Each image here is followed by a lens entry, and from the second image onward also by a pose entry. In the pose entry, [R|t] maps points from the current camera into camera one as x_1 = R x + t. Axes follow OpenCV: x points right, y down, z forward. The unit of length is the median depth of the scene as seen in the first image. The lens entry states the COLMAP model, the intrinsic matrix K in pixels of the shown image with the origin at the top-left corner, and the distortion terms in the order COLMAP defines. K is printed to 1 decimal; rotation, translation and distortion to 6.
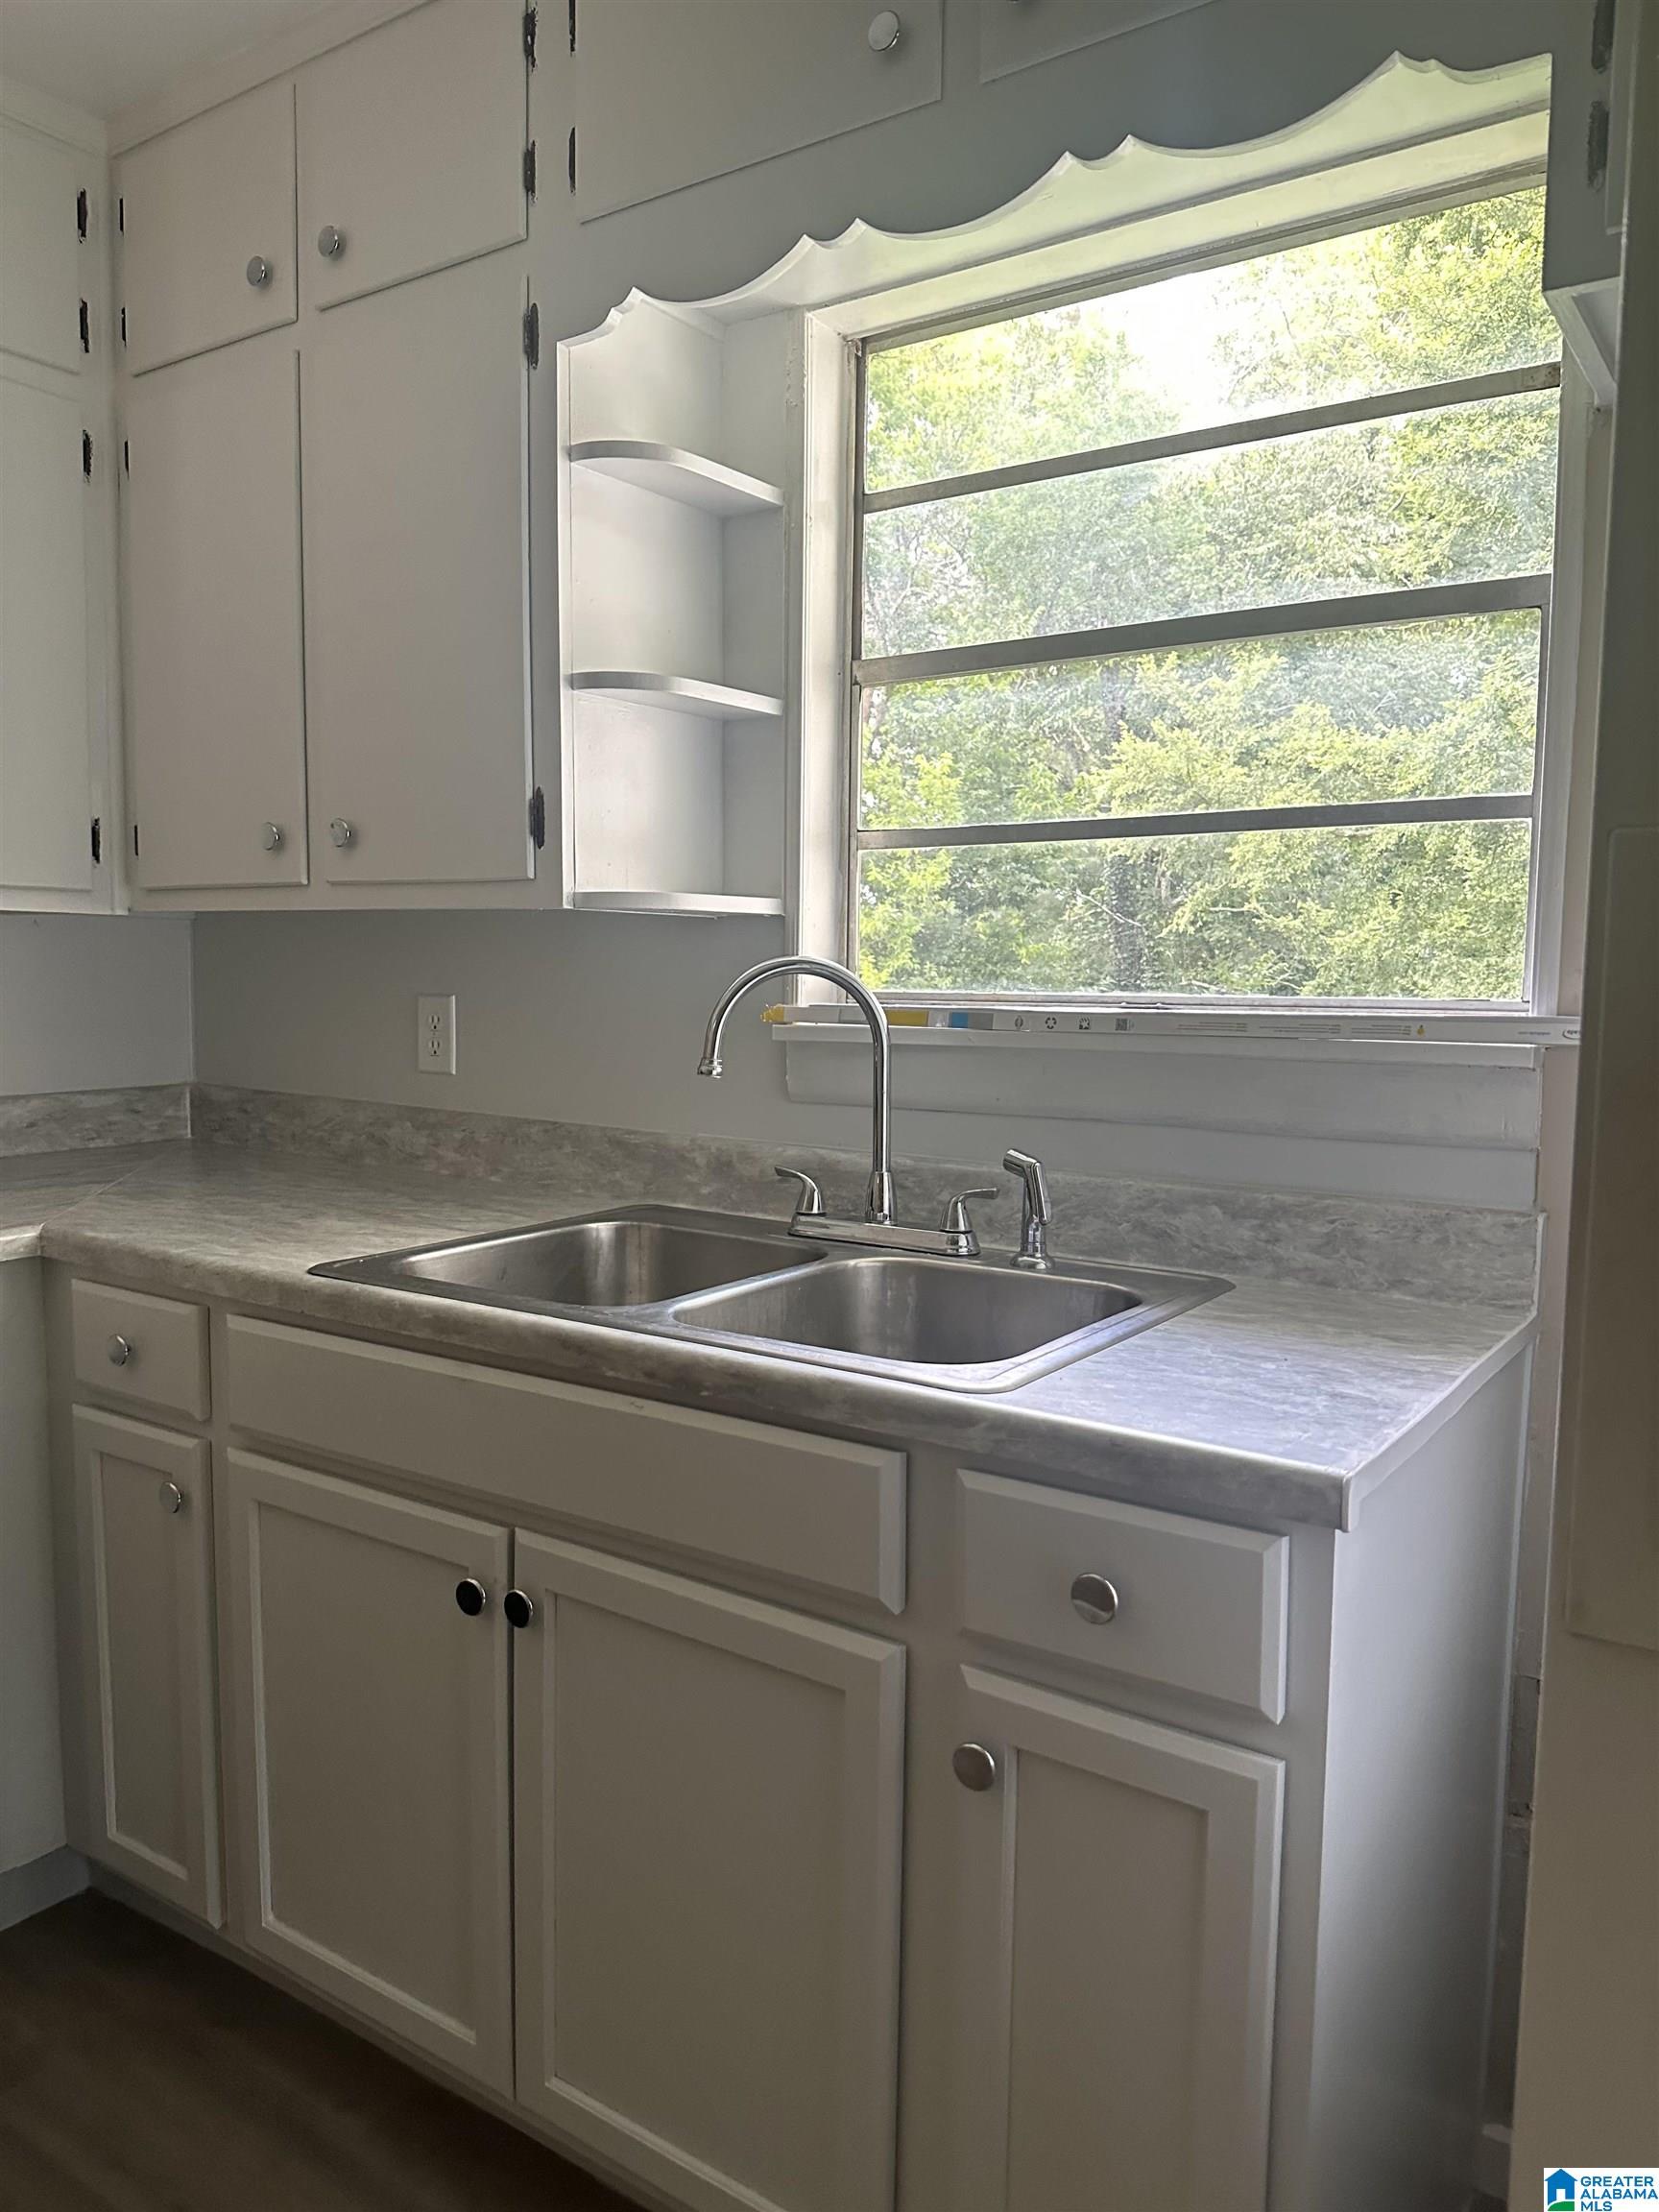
lens RADIAL K [[1553.1, 0, 829.5], [0, 1553.1, 1106.0], [0, 0, 1]] dist [0.007653, -0.003895]
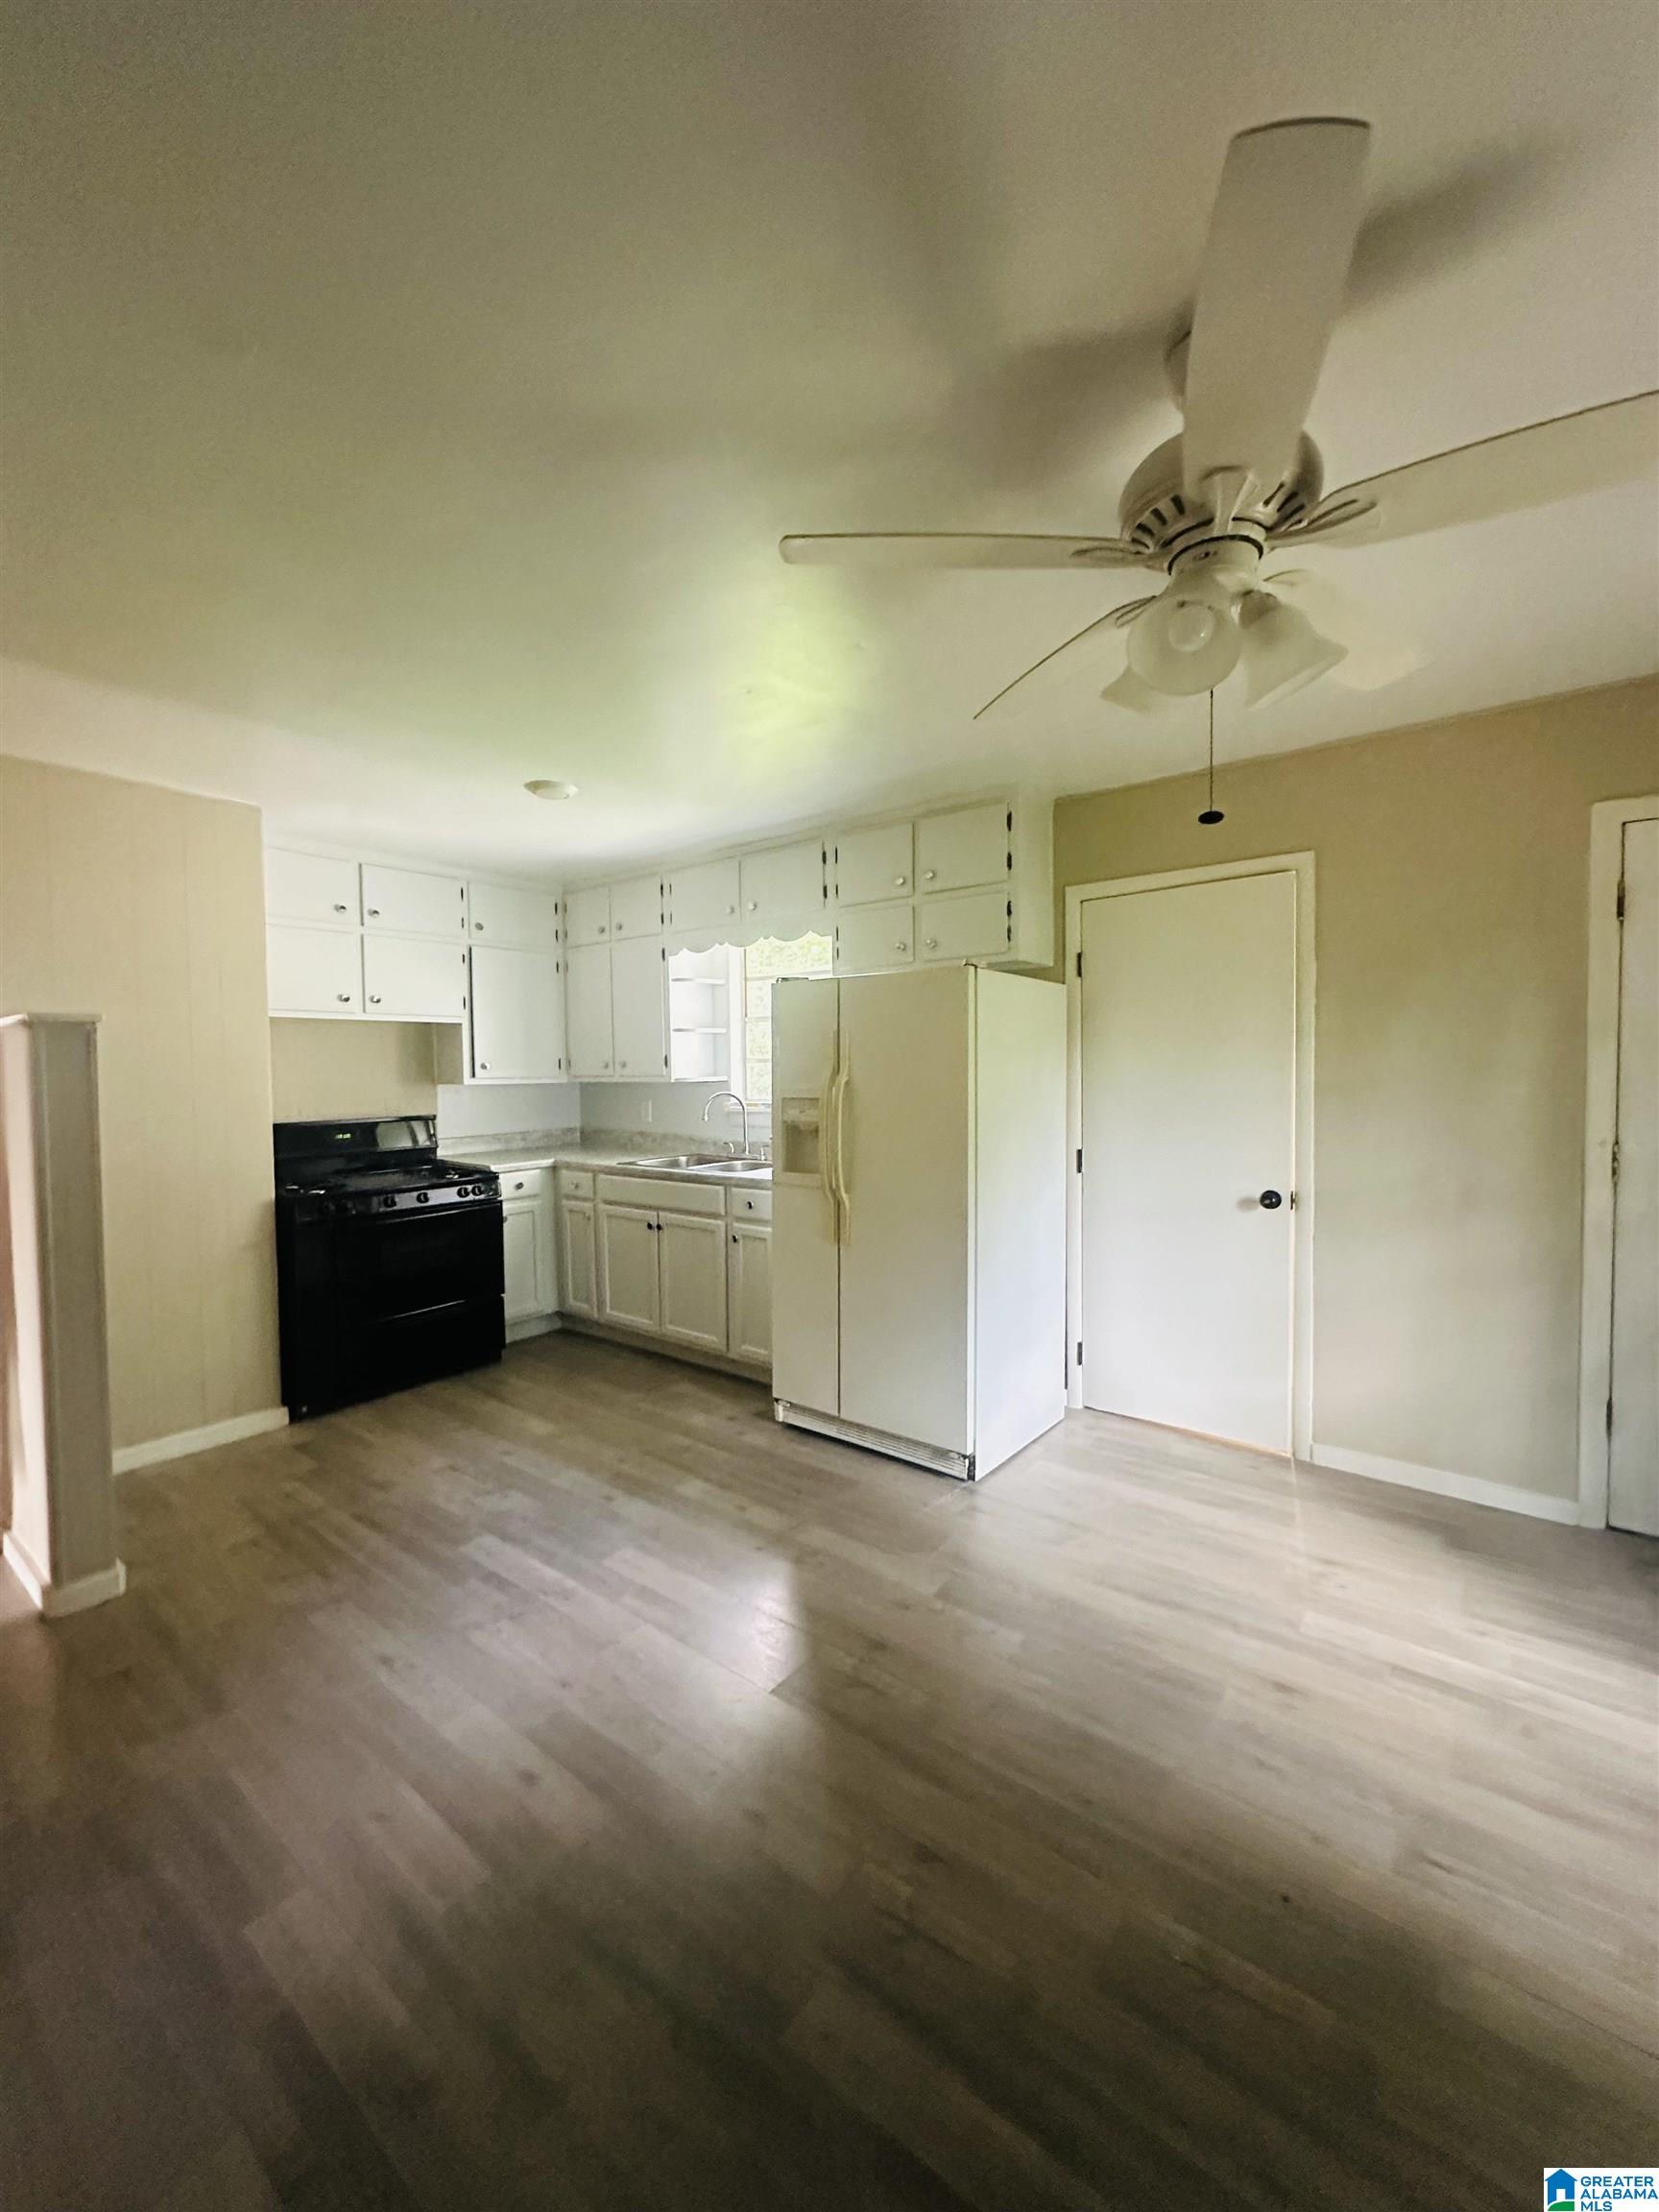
lens RADIAL K [[886.2, 0, 829.5], [0, 886.2, 1106.0], [0, 0, 1]] dist [-0.000501, 0.000003]
pose [[0.997689, -0.022190, -0.064221, 0.404846], [0.019319, 0.998801, -0.044983, 0.055487], [0.065143, 0.043639, 0.996921, -1.371904]]
